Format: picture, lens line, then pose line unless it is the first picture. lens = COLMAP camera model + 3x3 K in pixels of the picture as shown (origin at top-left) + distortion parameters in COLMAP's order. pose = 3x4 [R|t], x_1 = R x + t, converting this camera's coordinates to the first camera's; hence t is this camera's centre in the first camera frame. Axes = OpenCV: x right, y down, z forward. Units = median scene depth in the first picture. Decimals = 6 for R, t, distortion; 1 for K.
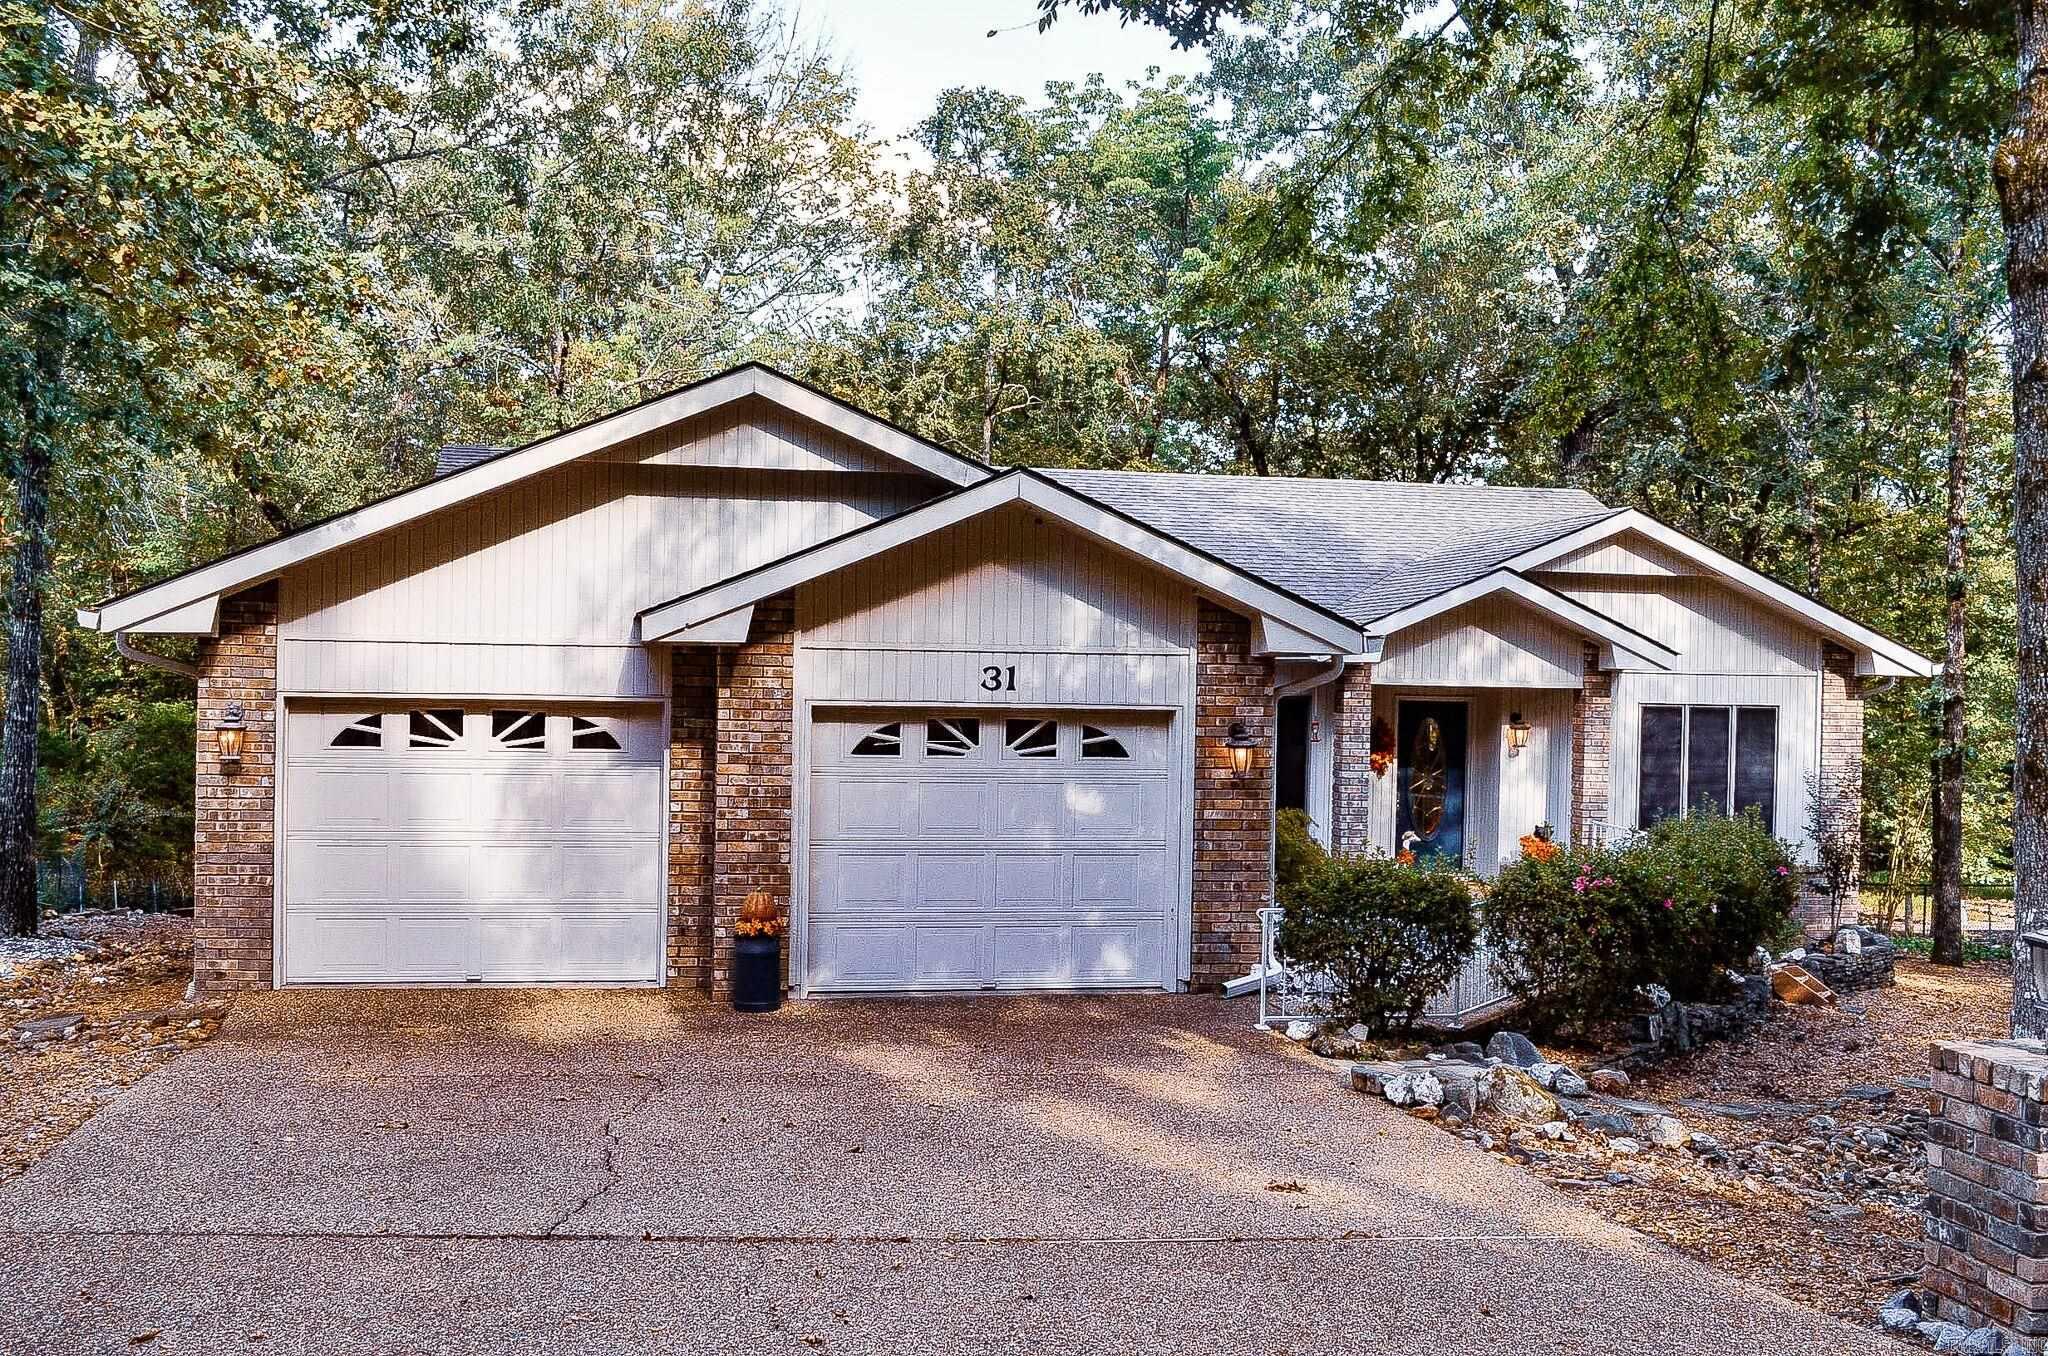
lens RADIAL K [[2041.0, 0, 1024.0], [0, 2041.0, 678.0], [0, 0, 1]] dist [-0.062101, 0.001859]
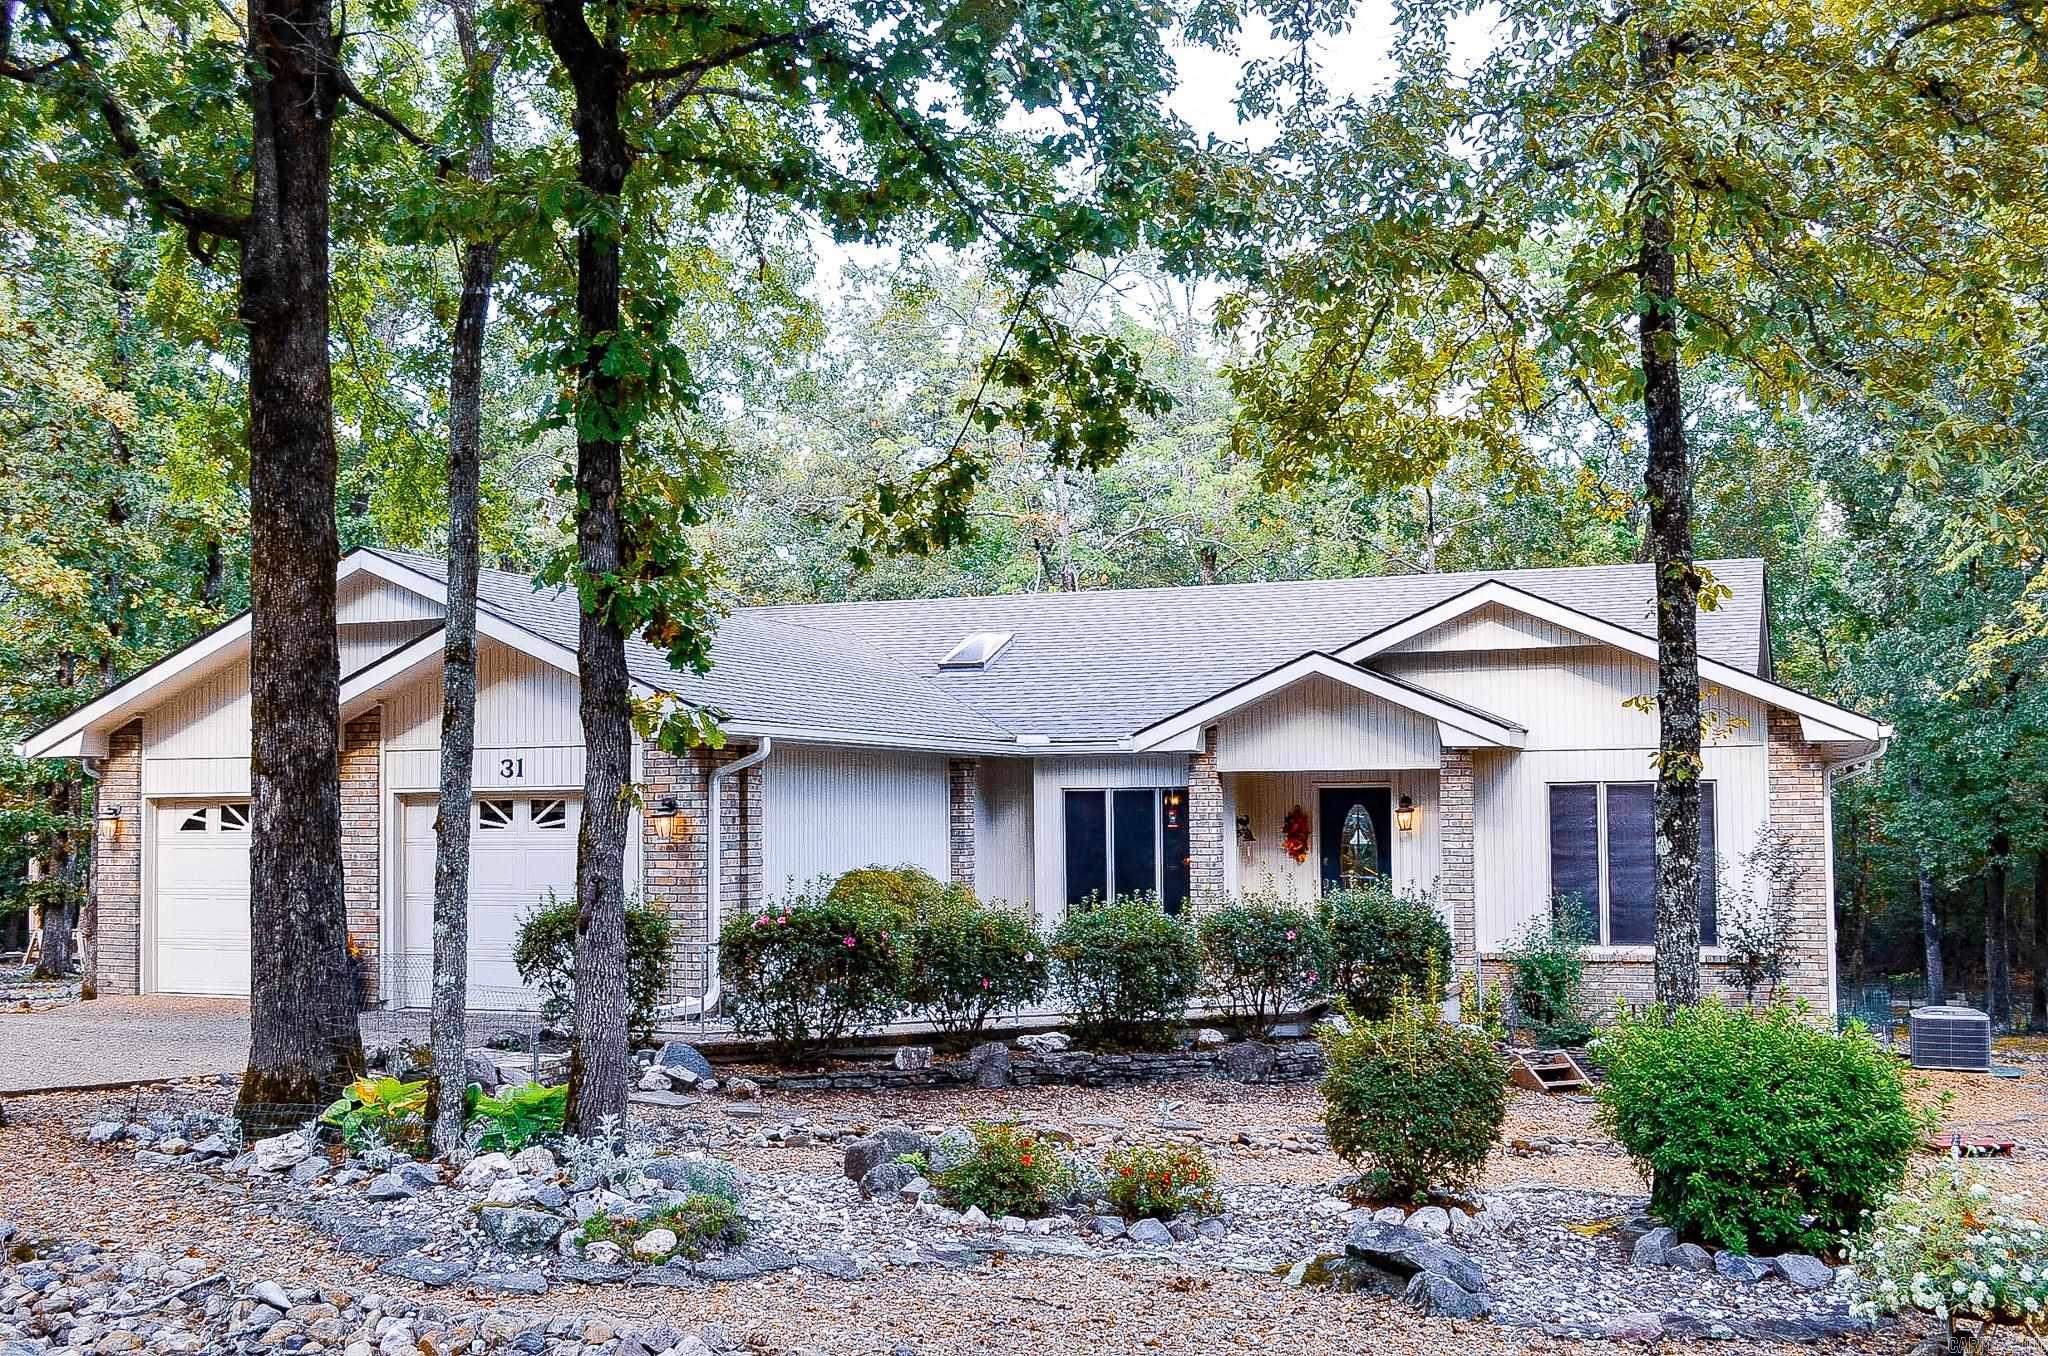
lens RADIAL K [[2122.8, 0, 1024.0], [0, 2122.8, 678.0], [0, 0, 1]] dist [-0.057508, -0.004566]
pose [[0.839858, -0.061653, -0.539293, 0.984012], [0.022920, 0.996670, -0.078247, 0.055412], [0.542322, 0.053356, 0.838475, 0.043101]]
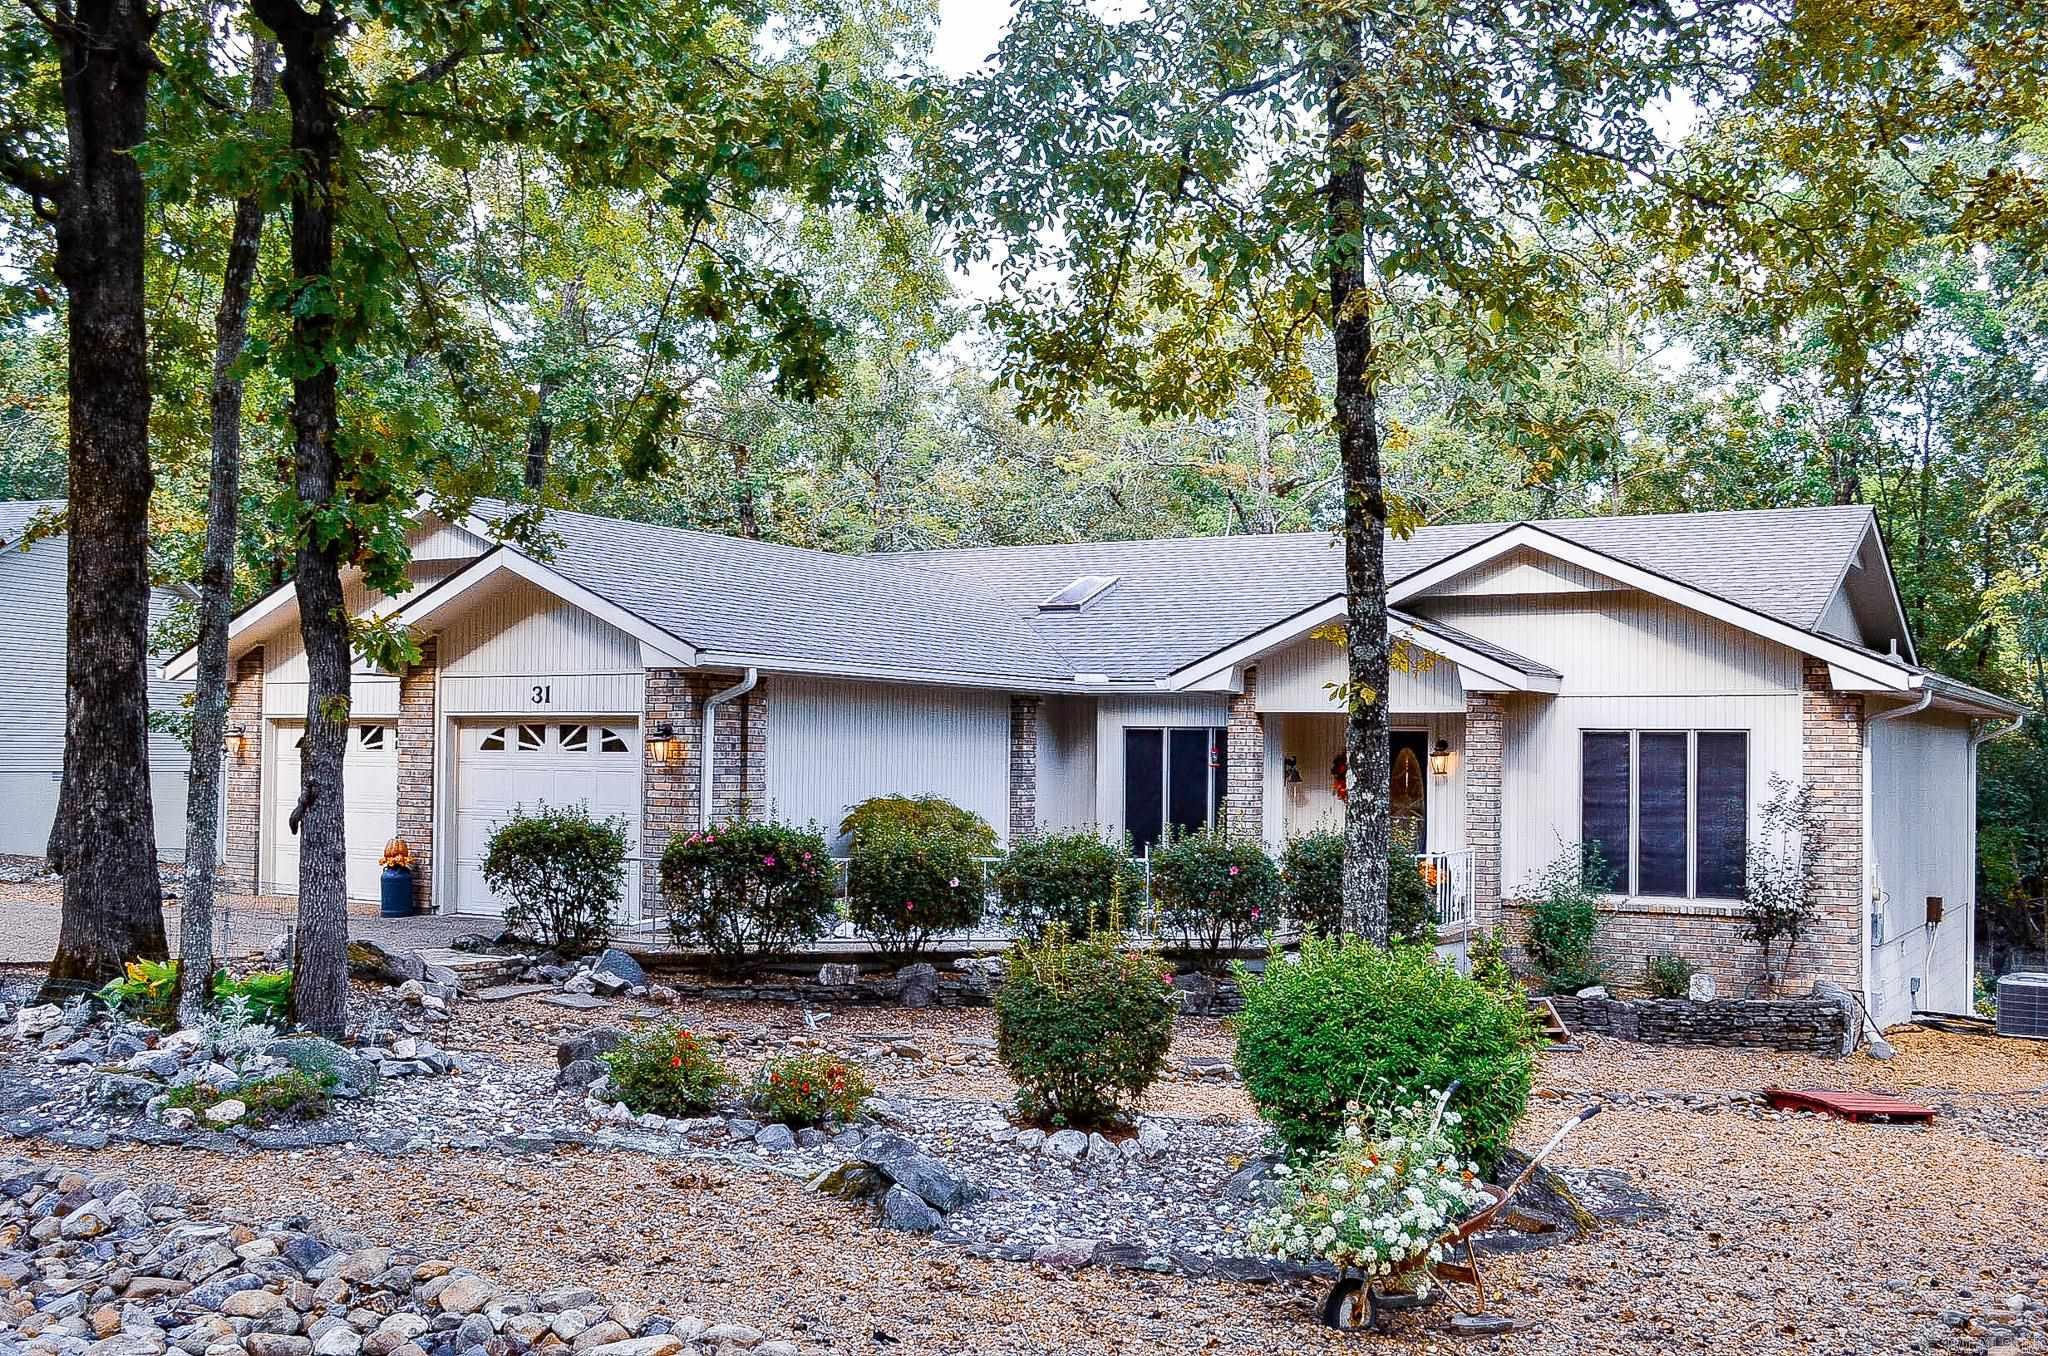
lens RADIAL K [[2041.0, 0, 1024.0], [0, 2041.0, 678.0], [0, 0, 1]] dist [-0.062101, 0.001859]
pose [[0.731338, -0.036919, -0.681015, 1.171596], [-0.002464, 0.998384, -0.056770, 0.066767], [0.682011, 0.043196, 0.730065, 0.204220]]
